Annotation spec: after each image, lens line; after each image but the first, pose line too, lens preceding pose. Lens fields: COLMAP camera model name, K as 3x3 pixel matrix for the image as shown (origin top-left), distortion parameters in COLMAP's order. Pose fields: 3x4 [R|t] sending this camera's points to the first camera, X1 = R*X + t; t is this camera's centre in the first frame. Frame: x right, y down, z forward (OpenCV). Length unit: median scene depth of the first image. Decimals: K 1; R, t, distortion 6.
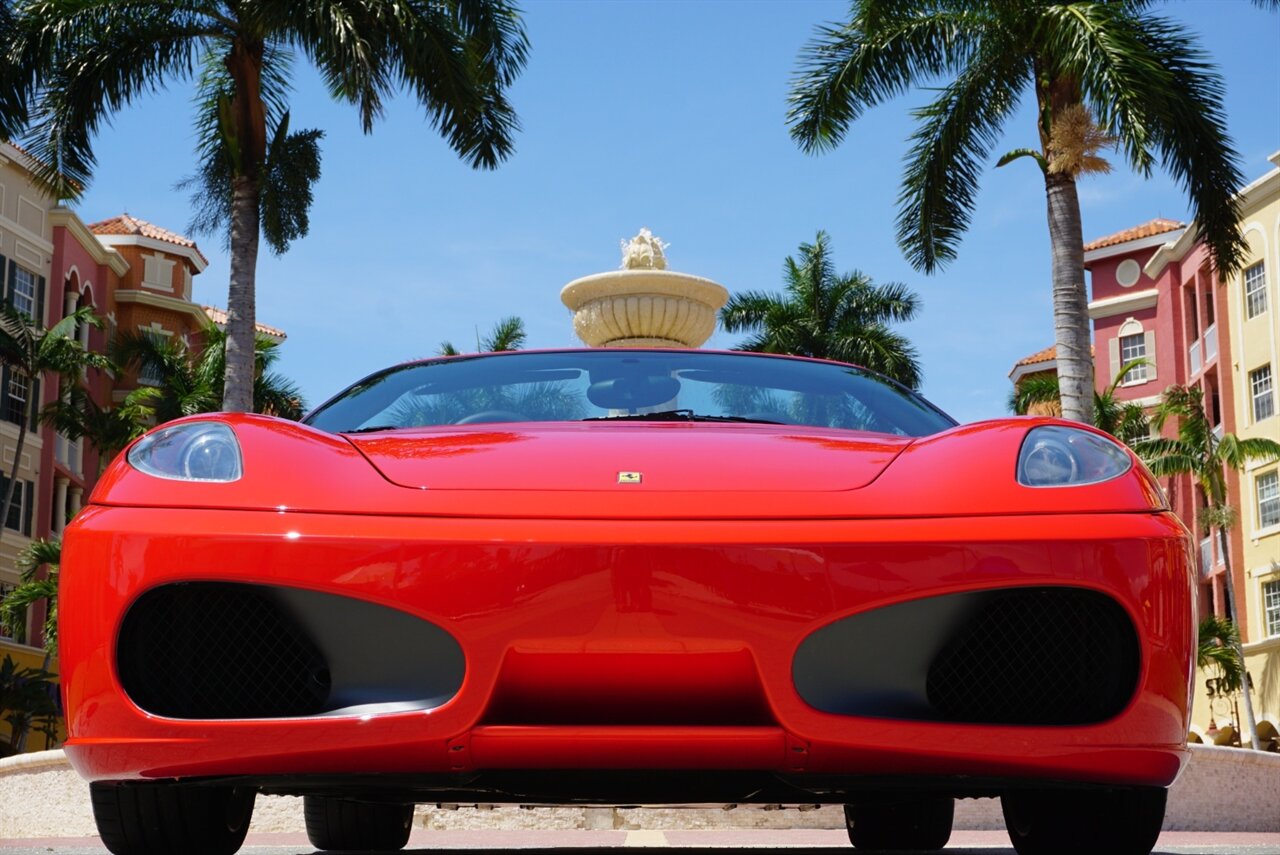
lens RADIAL K [[1330.8, 0, 638.7], [0, 1330.8, 797.2], [0, 0, 1]] dist [0.003247, 0.005209]
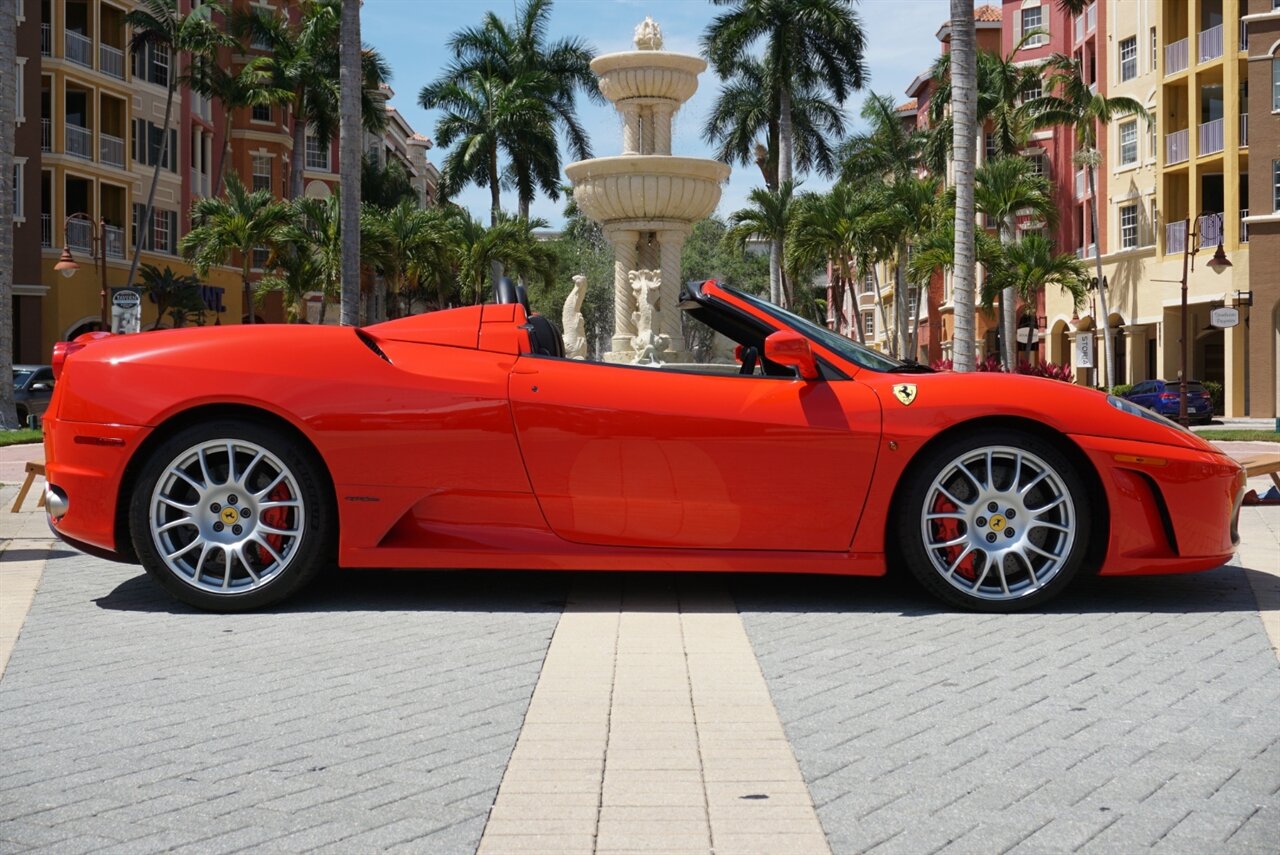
lens RADIAL K [[2642.6, 0, 637.0], [0, 2642.6, 458.7], [0, 0, 1]] dist [0.017277, 0.275209]
pose [[0.999993, -0.000499, -0.003673, 0.003343], [0.001402, 0.968211, 0.250131, -0.568844], [0.003432, -0.250134, 0.968205, -1.567809]]
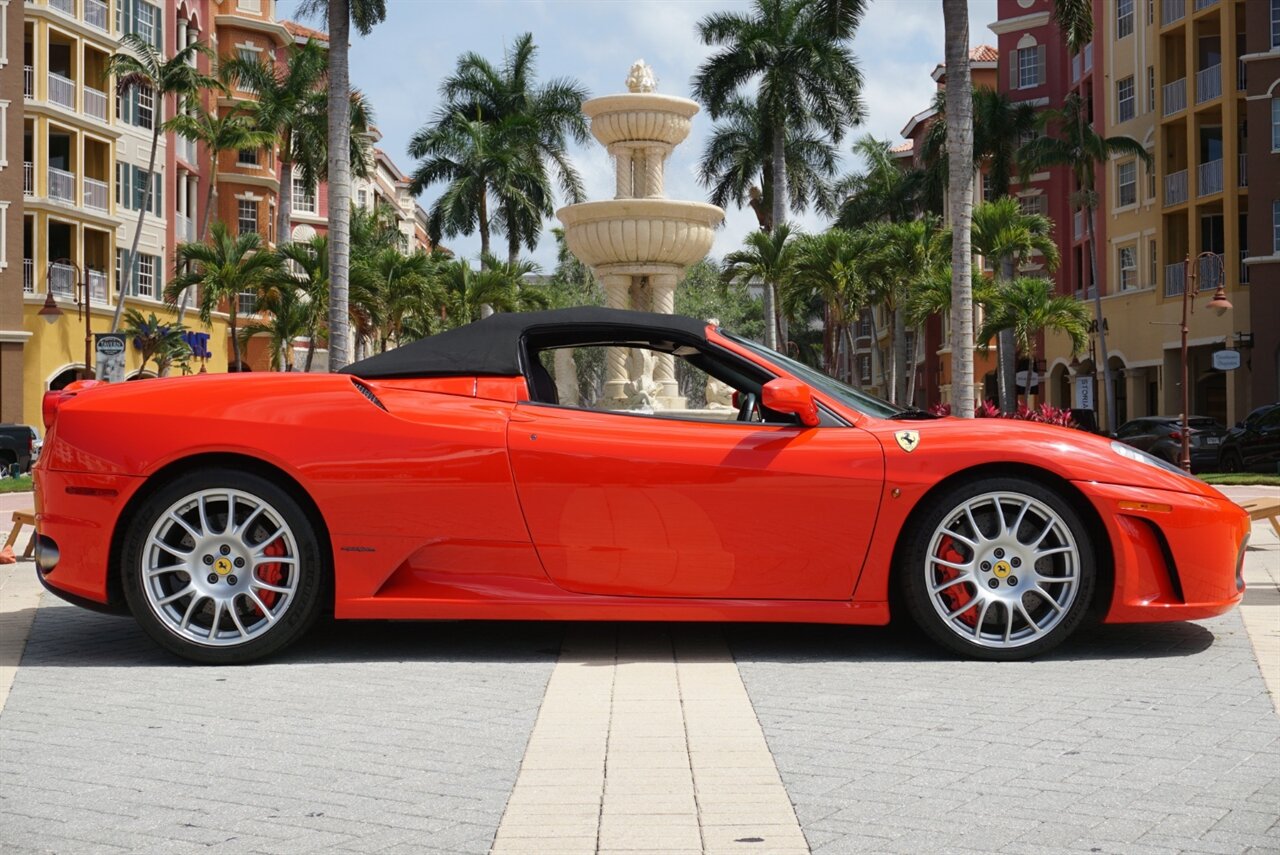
lens RADIAL K [[2601.4, 0, 640.0], [0, 2601.4, 427.5], [0, 0, 1]] dist [0.003320, 0.280244]
pose [[0.999992, -0.004041, -0.000718, 0.005694], [0.004100, 0.975329, 0.220716, -0.546715], [-0.000192, -0.220717, 0.975338, -1.484564]]
